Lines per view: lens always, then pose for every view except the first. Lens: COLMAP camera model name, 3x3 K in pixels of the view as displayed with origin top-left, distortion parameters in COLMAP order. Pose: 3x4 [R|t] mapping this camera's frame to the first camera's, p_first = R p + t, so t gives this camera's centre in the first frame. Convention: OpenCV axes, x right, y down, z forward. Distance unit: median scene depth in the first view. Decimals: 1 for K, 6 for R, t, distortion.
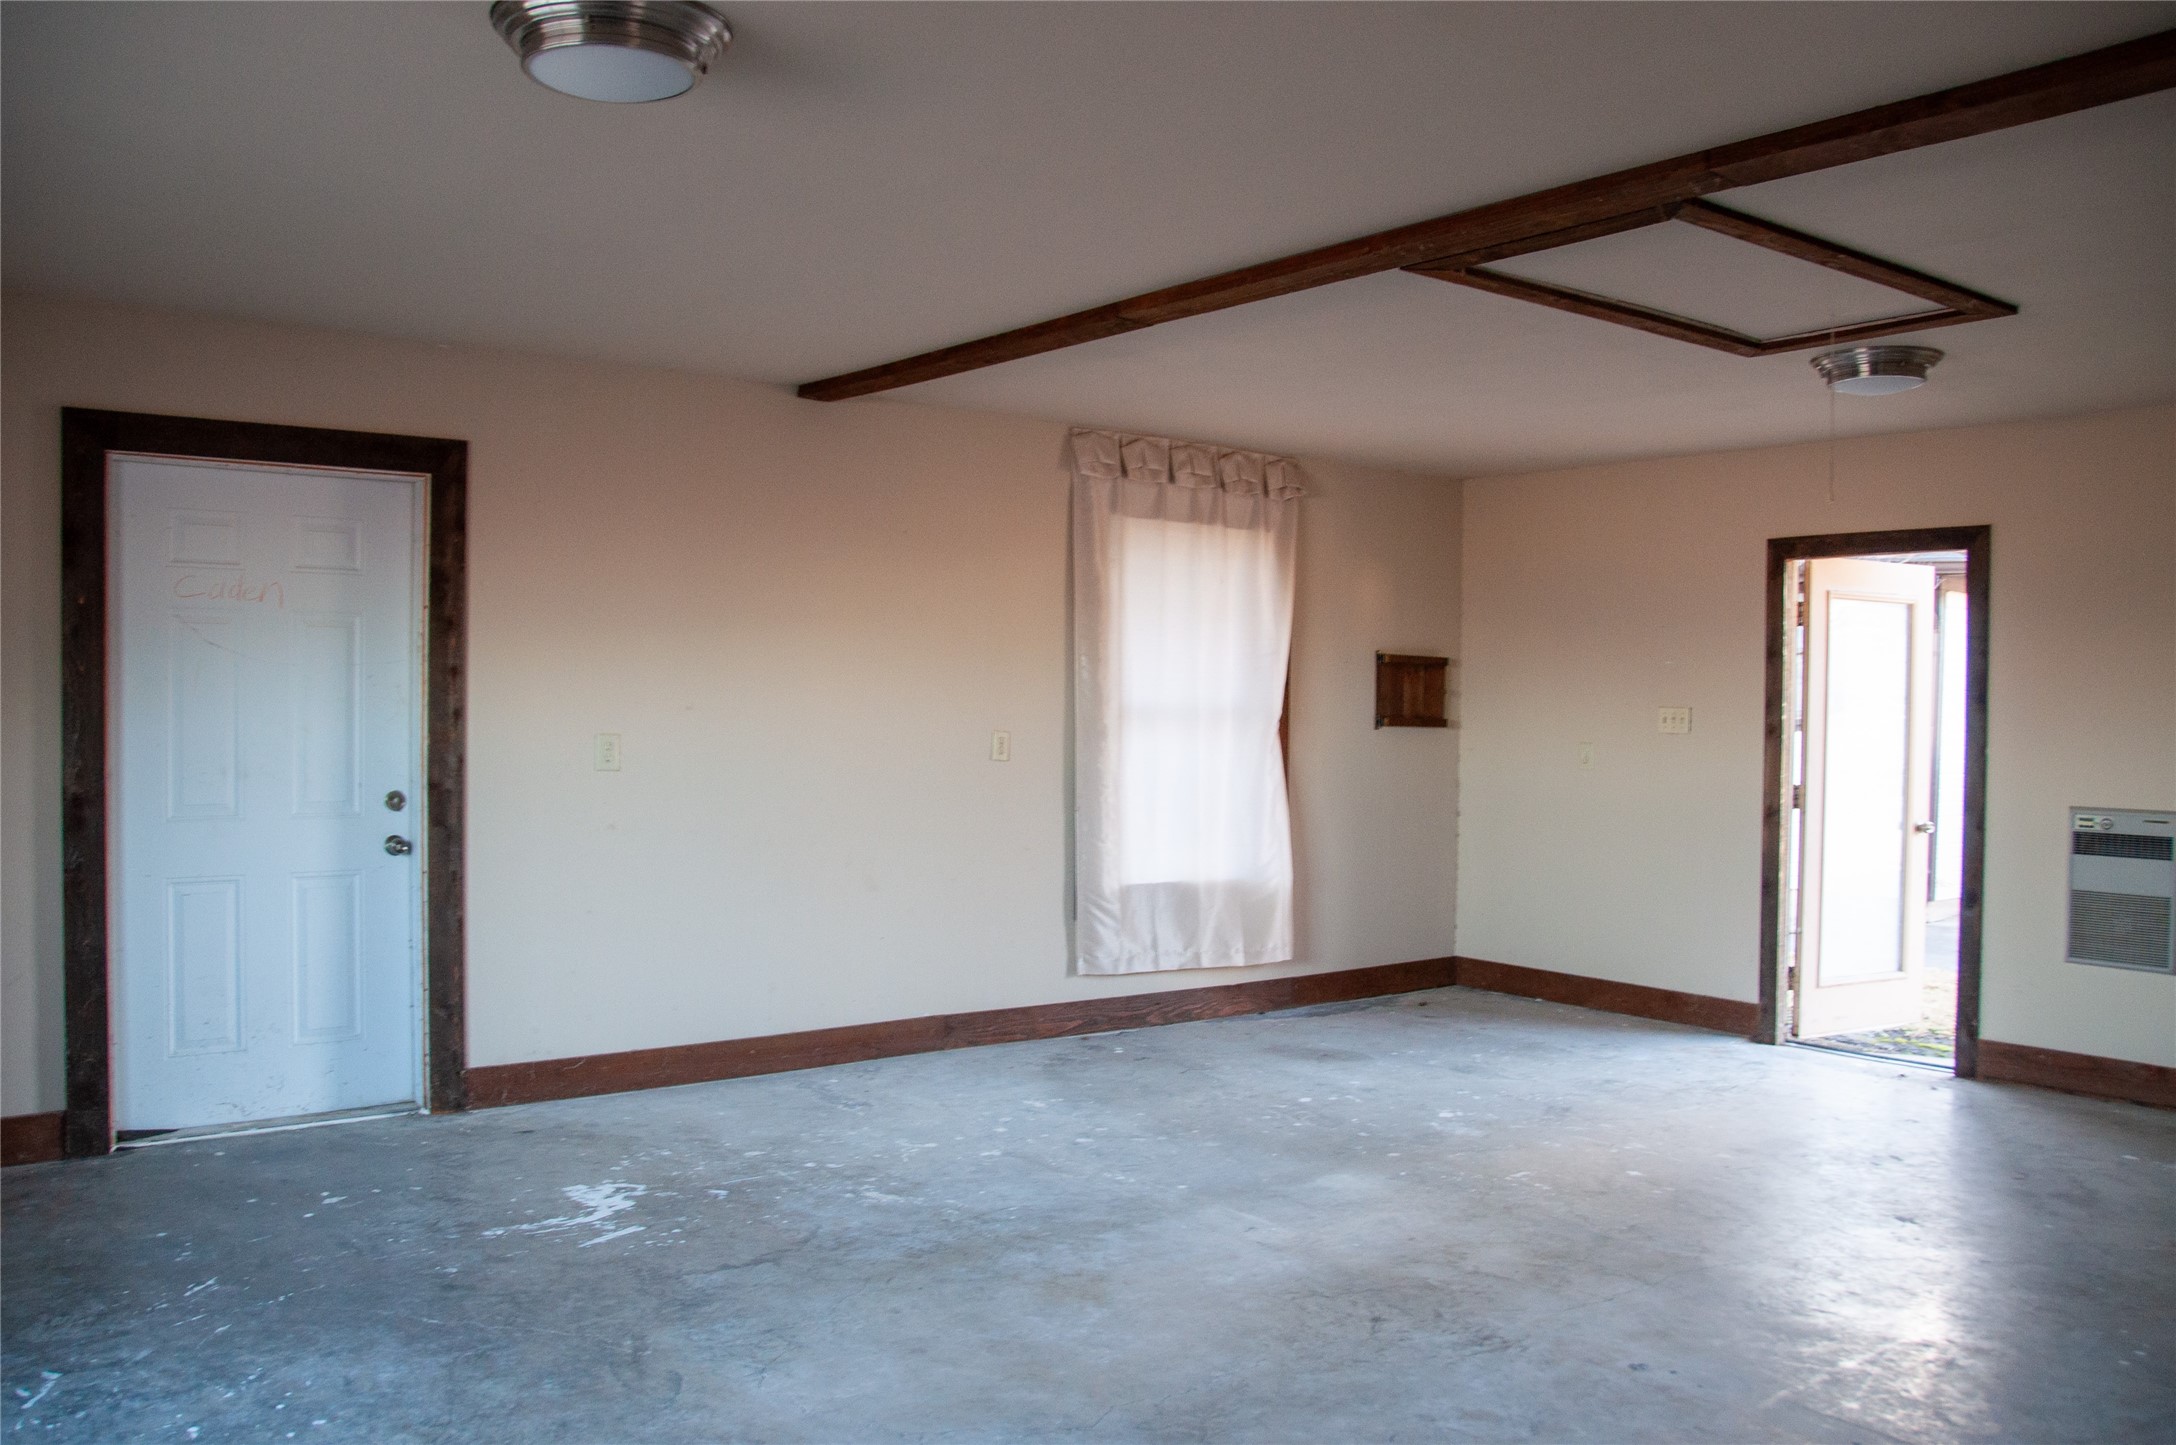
lens RADIAL K [[1735.0, 0, 1088.0], [0, 1735.0, 722.5], [0, 0, 1]] dist [-0.157500, 0.119303]
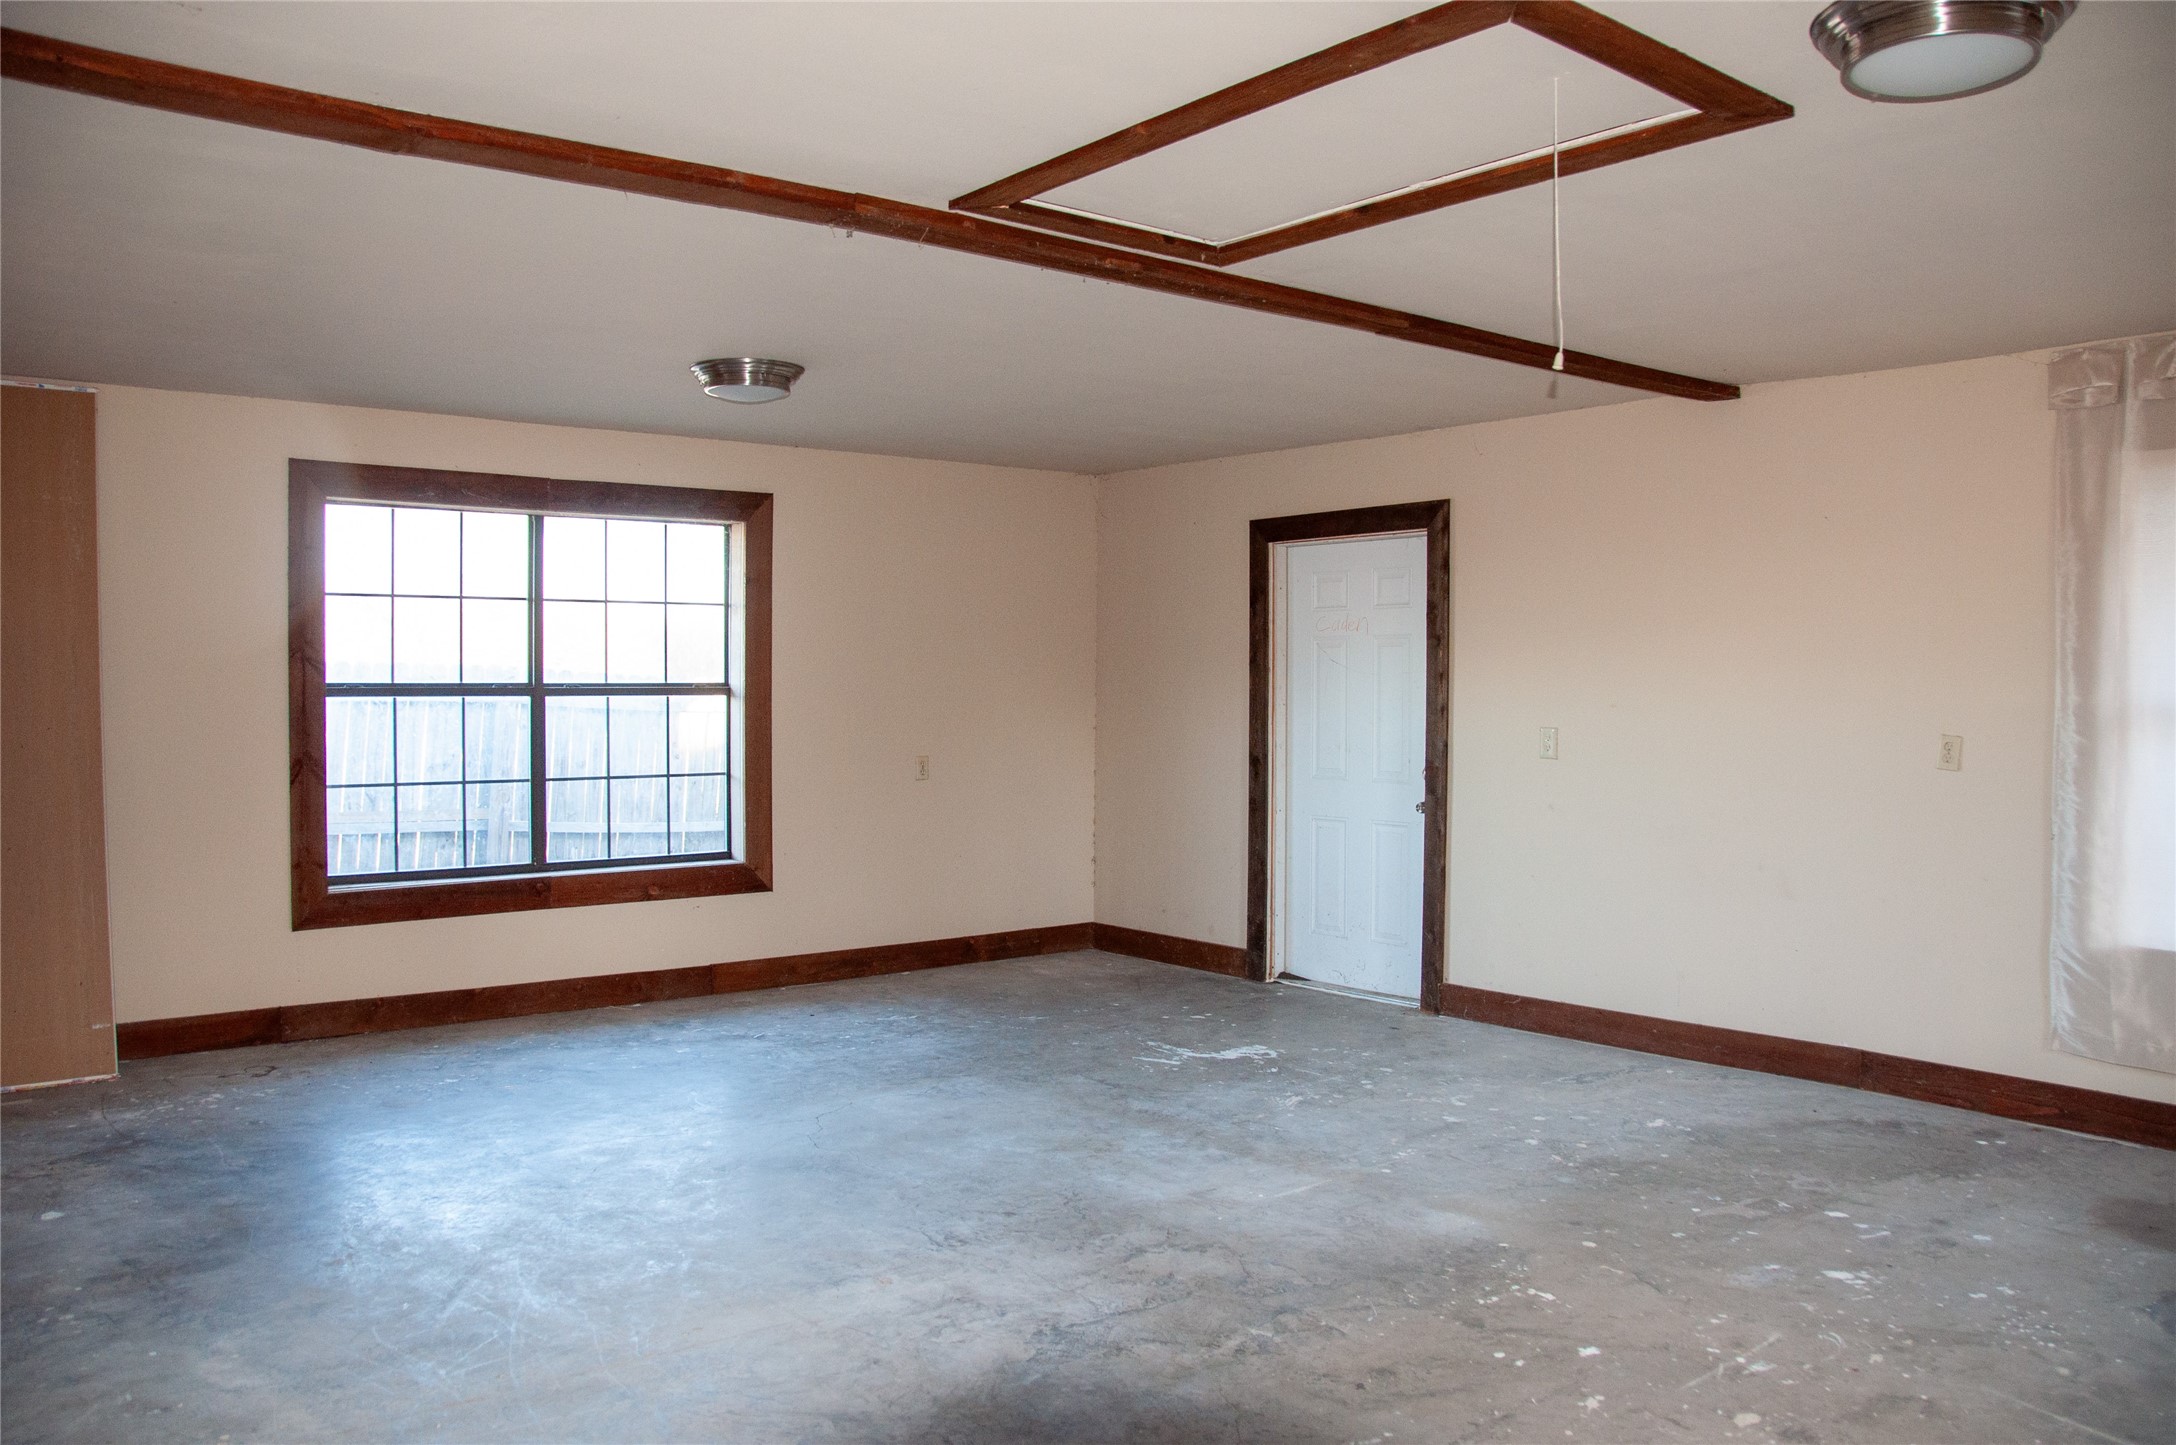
lens RADIAL K [[1673.1, 0, 1088.0], [0, 1673.1, 722.5], [0, 0, 1]] dist [-0.082143, 0.002021]
pose [[0.044107, 0.010171, -0.998975, 1.032474], [-0.015687, 0.999832, 0.009487, -0.003239], [0.998904, 0.015252, 0.044259, 0.774275]]
